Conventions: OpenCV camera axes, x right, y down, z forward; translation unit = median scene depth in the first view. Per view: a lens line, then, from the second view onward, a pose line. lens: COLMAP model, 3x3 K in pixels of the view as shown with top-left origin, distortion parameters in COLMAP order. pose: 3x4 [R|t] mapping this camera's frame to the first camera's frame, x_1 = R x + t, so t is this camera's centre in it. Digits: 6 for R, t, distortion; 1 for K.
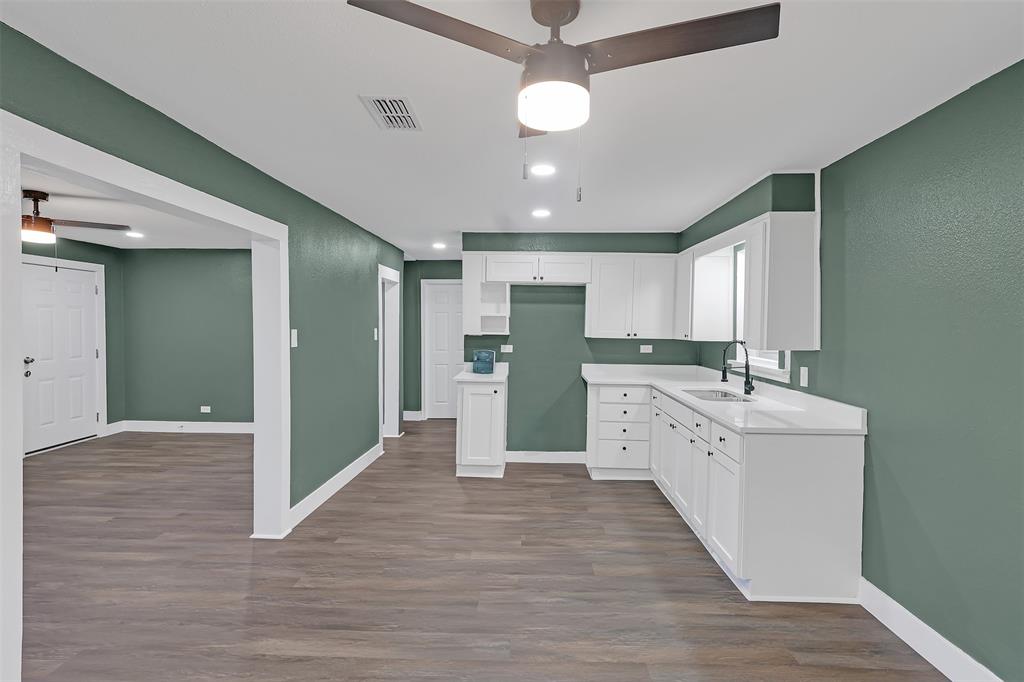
lens RADIAL K [[490.1, 0, 526.9], [0, 490.1, 330.5], [0, 0, 1]] dist [-0.008497, 0.000557]
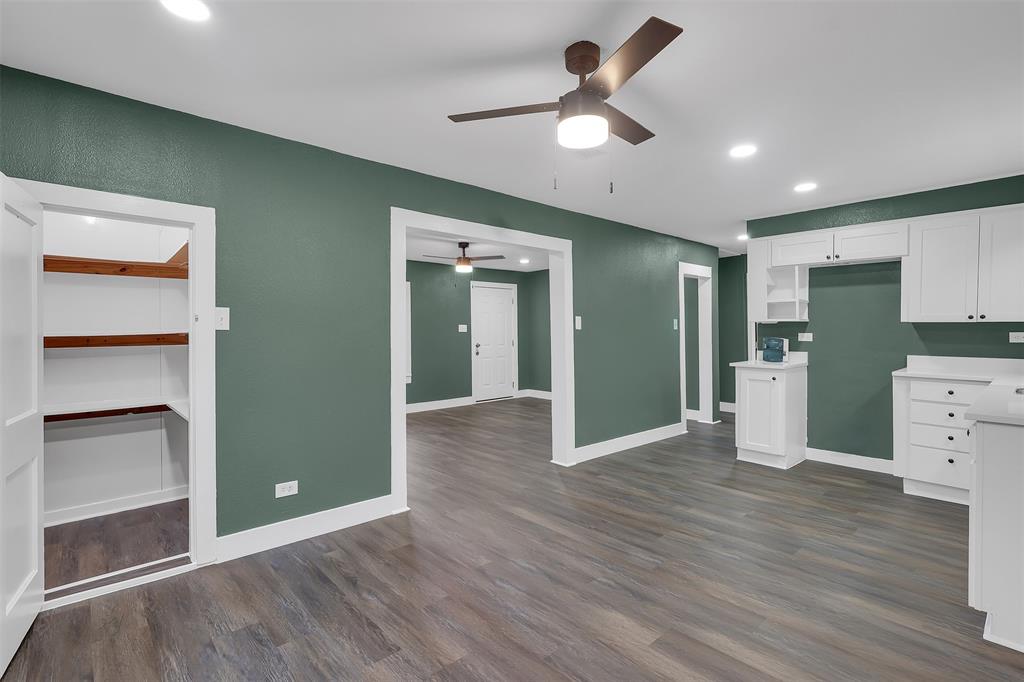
lens RADIAL K [[479.1, 0, 514.1], [0, 479.1, 335.7], [0, 0, 1]] dist [-0.003652, -0.000539]
pose [[0.684899, -0.005617, -0.728616, 0.287235], [0.002497, 0.999983, -0.005362, 0.044555], [0.728633, 0.001854, 0.684901, -0.030970]]
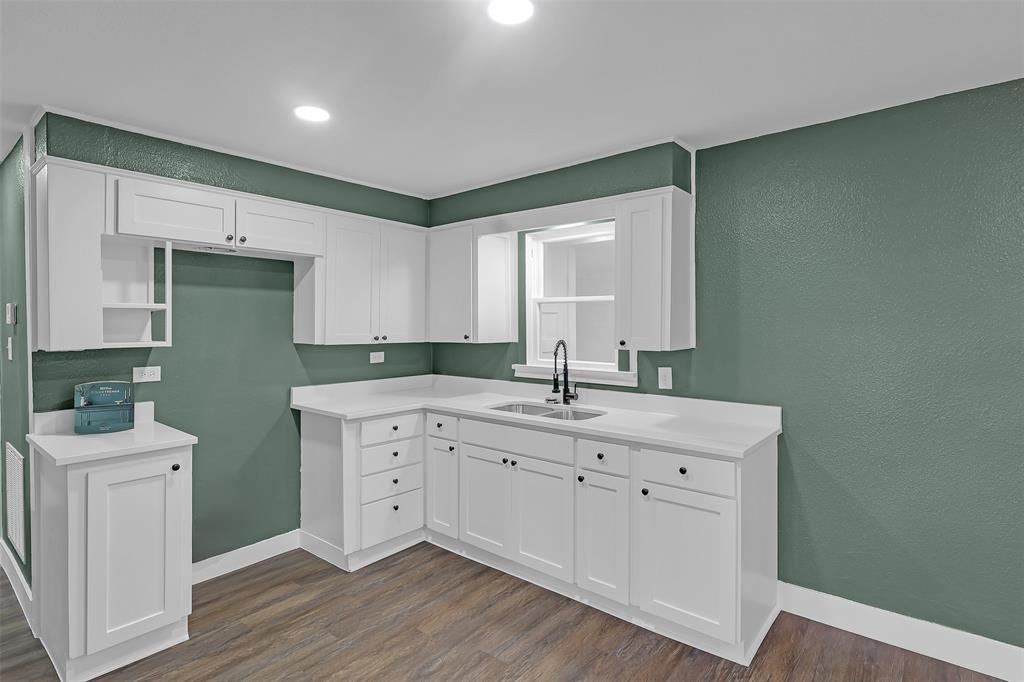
lens RADIAL K [[506.4, 0, 505.7], [0, 506.4, 329.0], [0, 0, 1]] dist [-0.003100, 0.002048]
pose [[0.634783, -0.020699, 0.772413, -0.244994], [0.021592, 0.999726, 0.009045, -0.007332], [-0.772388, 0.010936, 0.635056, 0.456184]]
